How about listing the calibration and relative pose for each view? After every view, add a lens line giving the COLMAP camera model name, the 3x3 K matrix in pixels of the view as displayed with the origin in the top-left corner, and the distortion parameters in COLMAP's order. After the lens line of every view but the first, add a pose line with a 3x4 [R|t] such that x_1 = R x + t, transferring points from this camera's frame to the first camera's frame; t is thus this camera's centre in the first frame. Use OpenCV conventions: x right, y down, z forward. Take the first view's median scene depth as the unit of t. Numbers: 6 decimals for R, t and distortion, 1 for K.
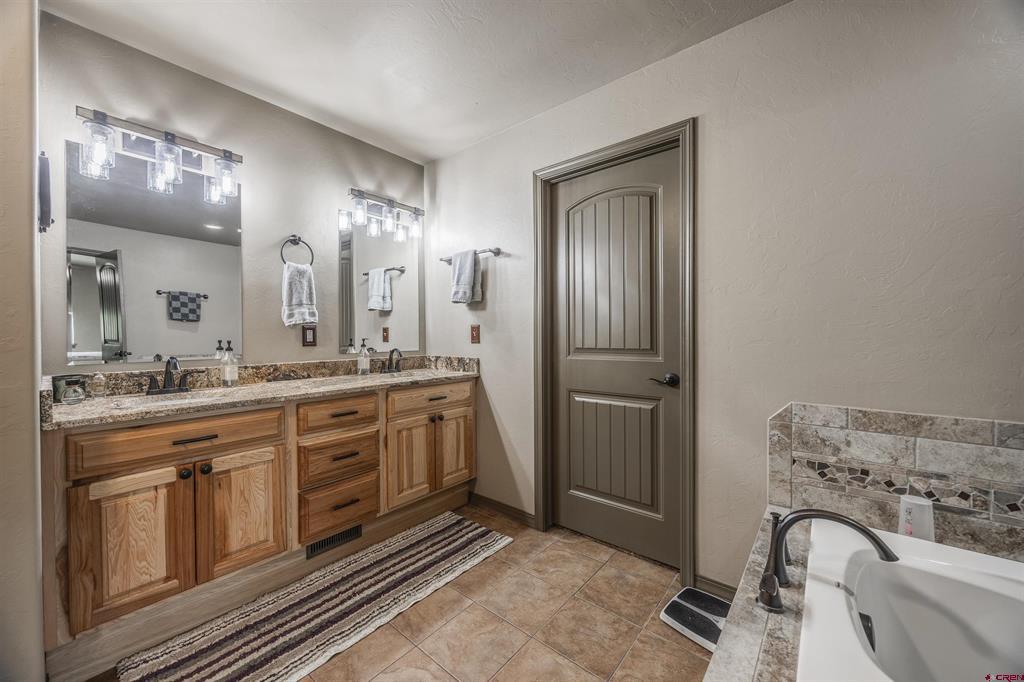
lens RADIAL K [[393.1, 0, 513.6], [0, 393.1, 338.2], [0, 0, 1]] dist [0.000253, -0.000191]
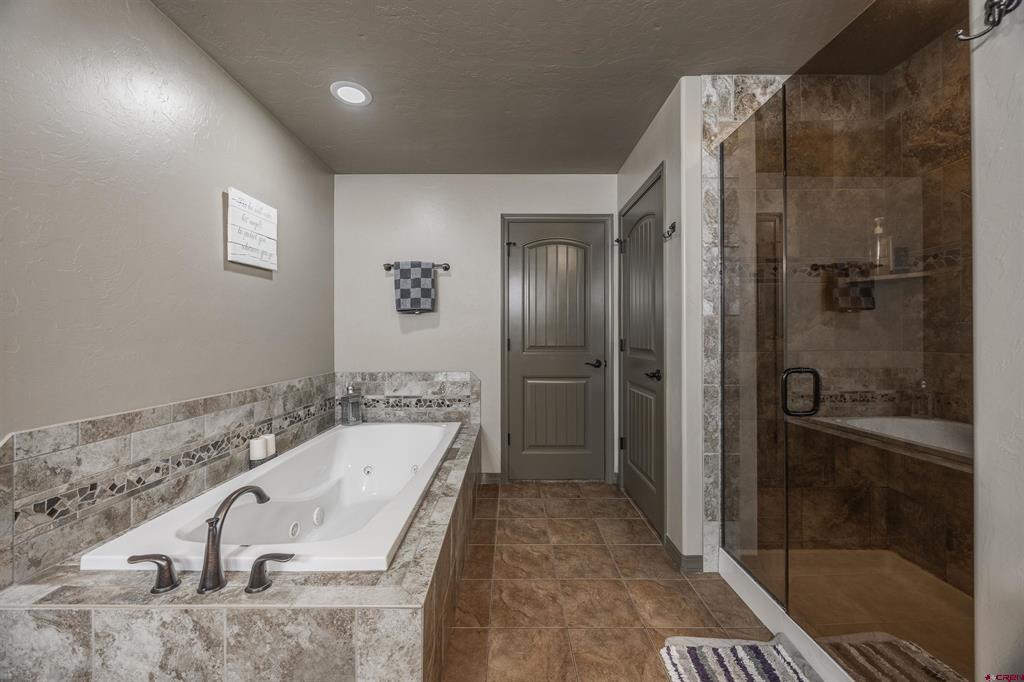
lens RADIAL K [[393.1, 0, 514.4], [0, 393.1, 337.8], [0, 0, 1]] dist [0.000253, -0.000191]
pose [[-0.637042, 0.004264, 0.770817, -0.458049], [0.011258, 0.999930, 0.003773, -0.002951], [-0.770747, 0.011082, -0.637045, 0.820834]]
